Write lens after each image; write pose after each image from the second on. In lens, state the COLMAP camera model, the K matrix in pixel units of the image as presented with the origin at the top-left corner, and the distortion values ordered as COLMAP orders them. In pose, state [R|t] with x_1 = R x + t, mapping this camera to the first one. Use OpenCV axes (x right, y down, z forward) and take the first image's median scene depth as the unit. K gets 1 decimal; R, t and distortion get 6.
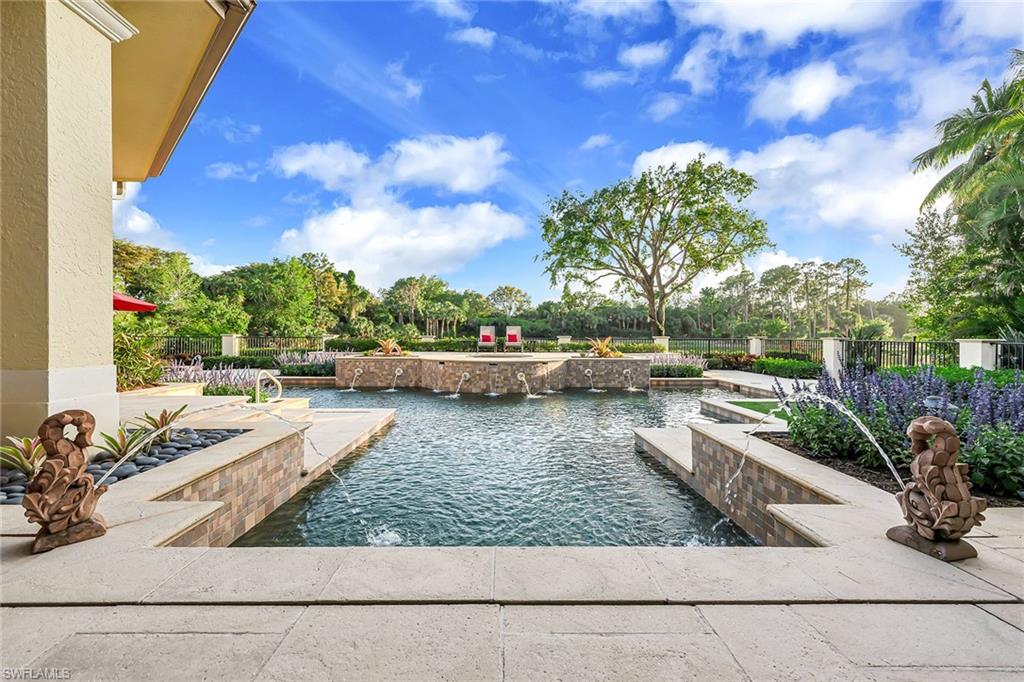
lens RADIAL K [[410.9, 0, 512.0], [0, 410.9, 341.0], [0, 0, 1]] dist [0.002706, 0.000148]
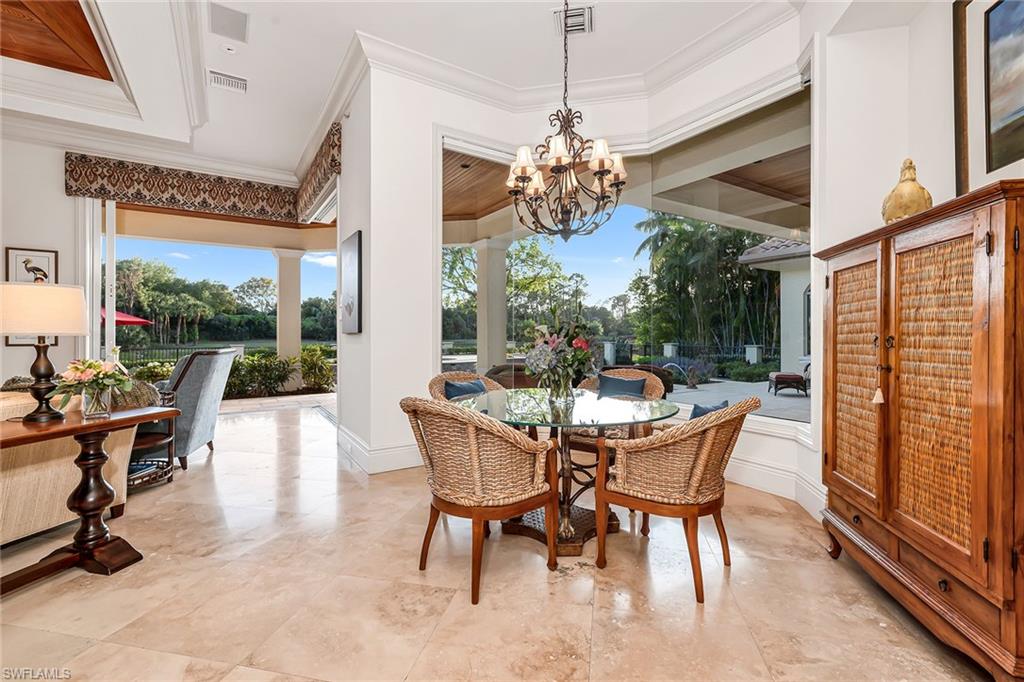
lens RADIAL K [[446.5, 0, 512.0], [0, 446.5, 341.0], [0, 0, 1]] dist [0.001314, 0.000123]
pose [[0.848435, -0.012713, 0.529146, -0.107085], [0.011275, 0.999919, 0.005947, -0.004998], [-0.529179, 0.000921, 0.848510, -0.075321]]
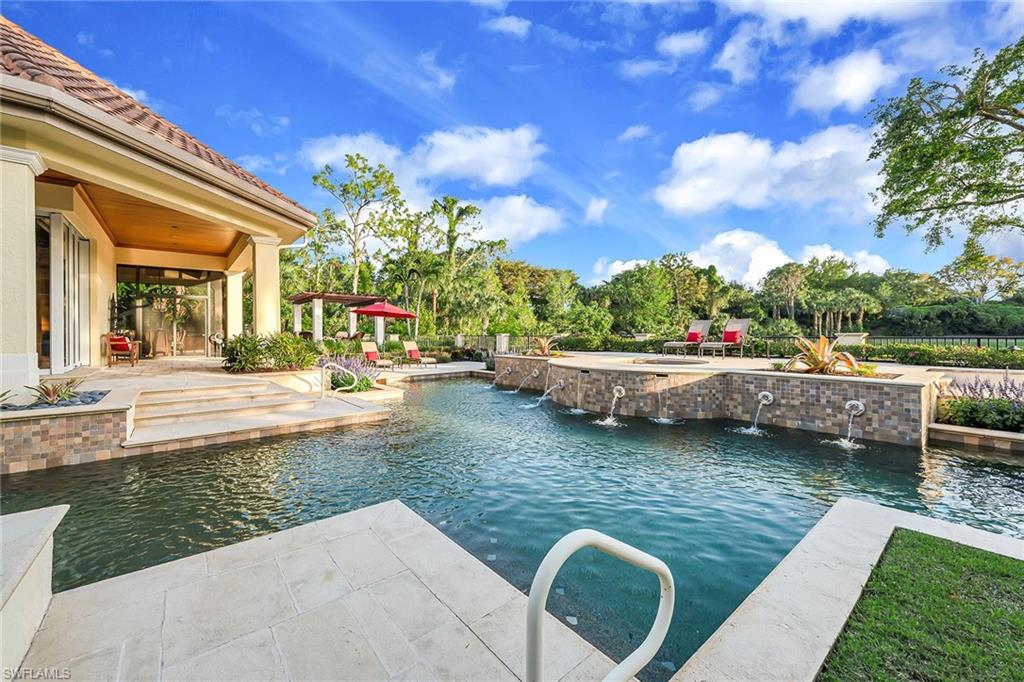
lens RADIAL K [[403.4, 0, 512.0], [0, 403.4, 341.0], [0, 0, 1]] dist [0.001406, 0.000322]
pose [[0.619800, 0.007879, -0.784720, 0.061573], [-0.003495, 0.999967, 0.007280, -0.000724], [0.784752, -0.001769, 0.619807, 0.057362]]
